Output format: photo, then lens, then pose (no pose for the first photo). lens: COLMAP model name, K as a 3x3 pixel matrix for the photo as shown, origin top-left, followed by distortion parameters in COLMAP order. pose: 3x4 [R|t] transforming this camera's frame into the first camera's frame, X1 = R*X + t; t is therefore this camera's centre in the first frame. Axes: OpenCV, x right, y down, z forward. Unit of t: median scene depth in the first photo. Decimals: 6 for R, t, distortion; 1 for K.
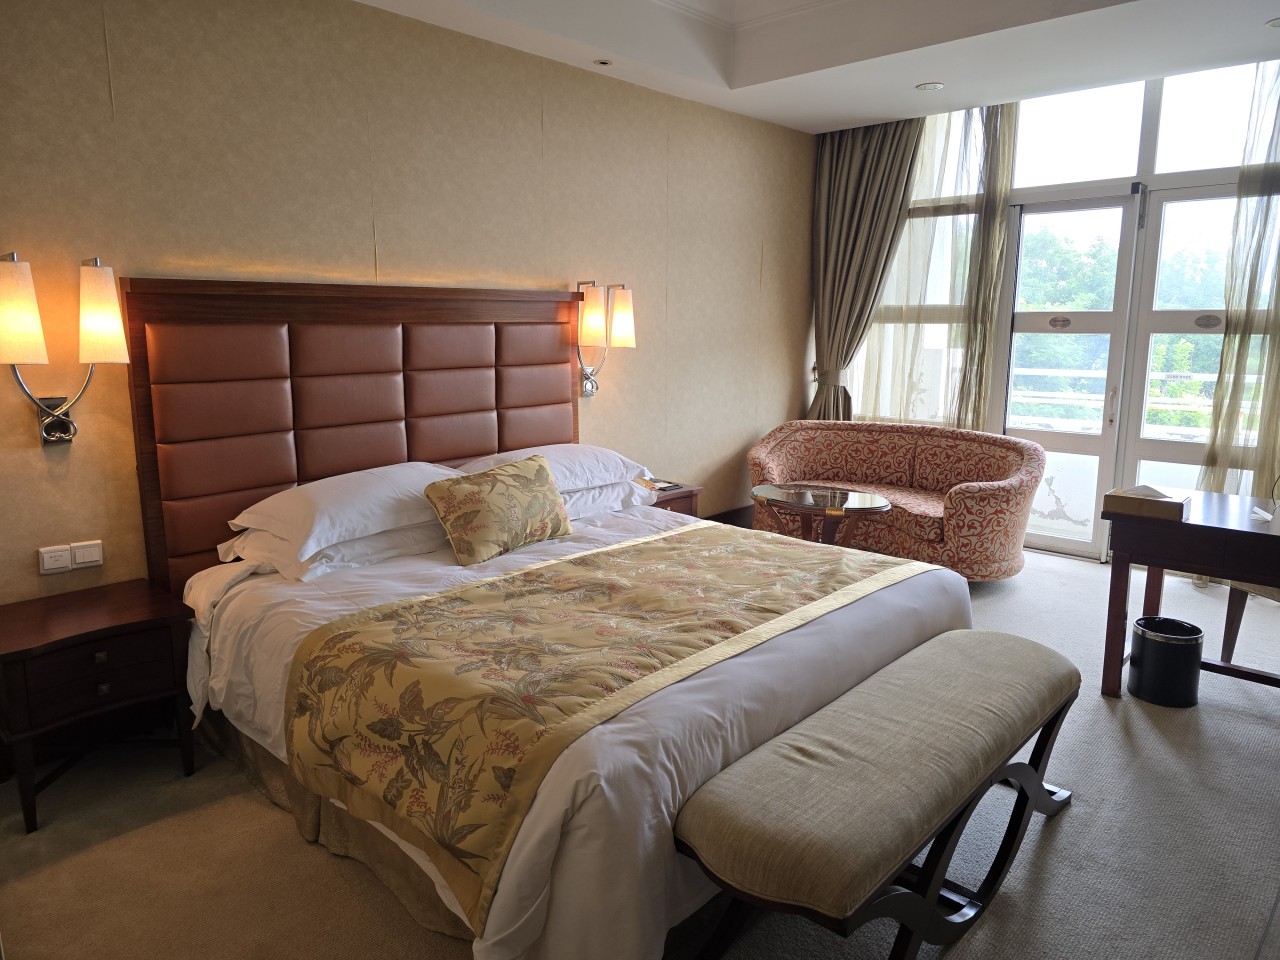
lens RADIAL K [[864.6, 0, 640.0], [0, 864.6, 480.0], [0, 0, 1]] dist [0.110317, -0.159618]
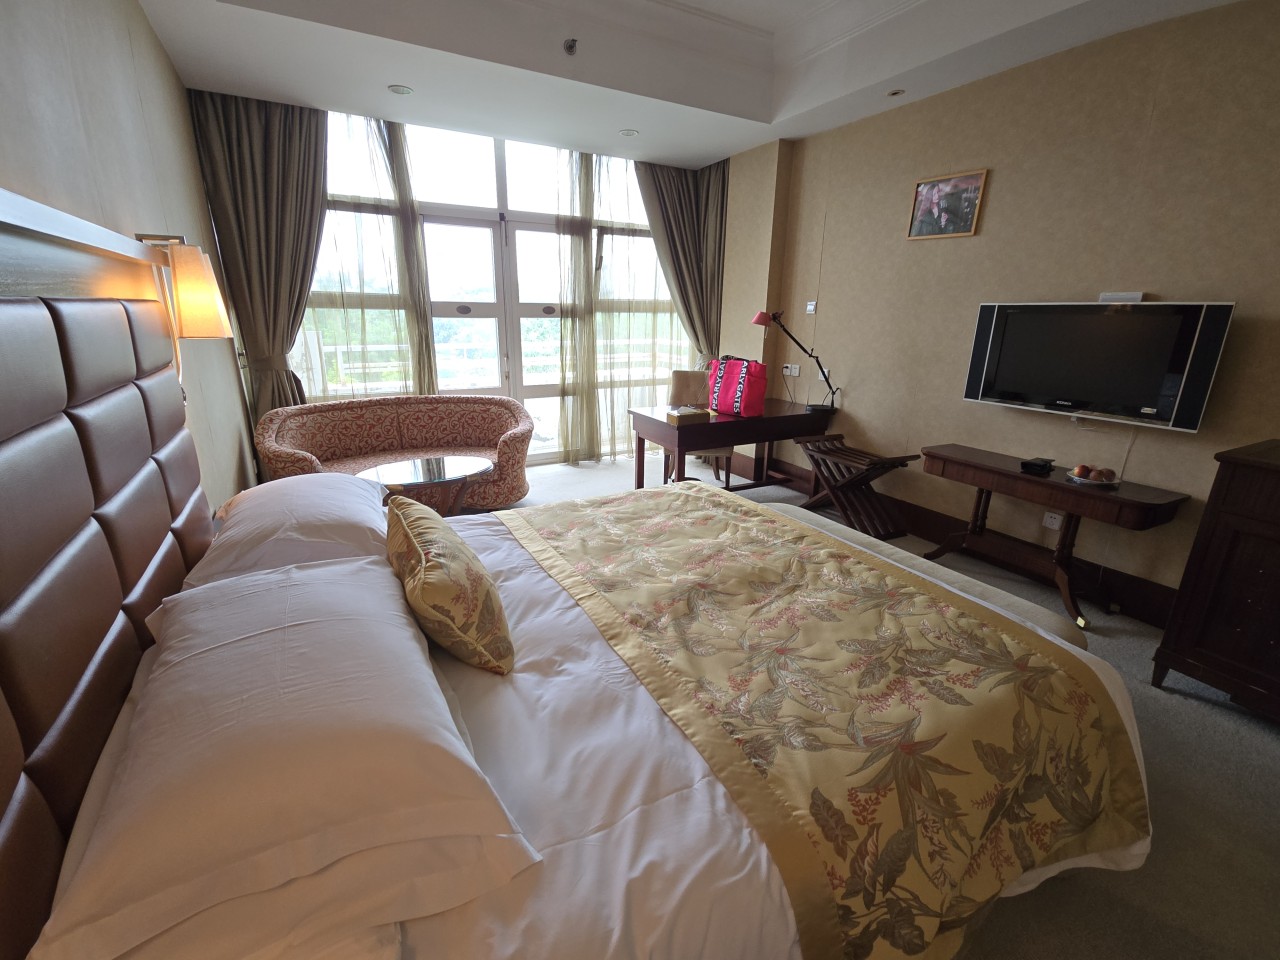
lens RADIAL K [[561.9, 0, 640.0], [0, 561.9, 480.0], [0, 0, 1]] dist [0.007704, -0.000107]
pose [[0.303102, -0.269572, 0.914035, -0.362337], [0.160972, 0.959856, 0.229706, -0.088633], [-0.939264, 0.077510, 0.334328, 0.508807]]
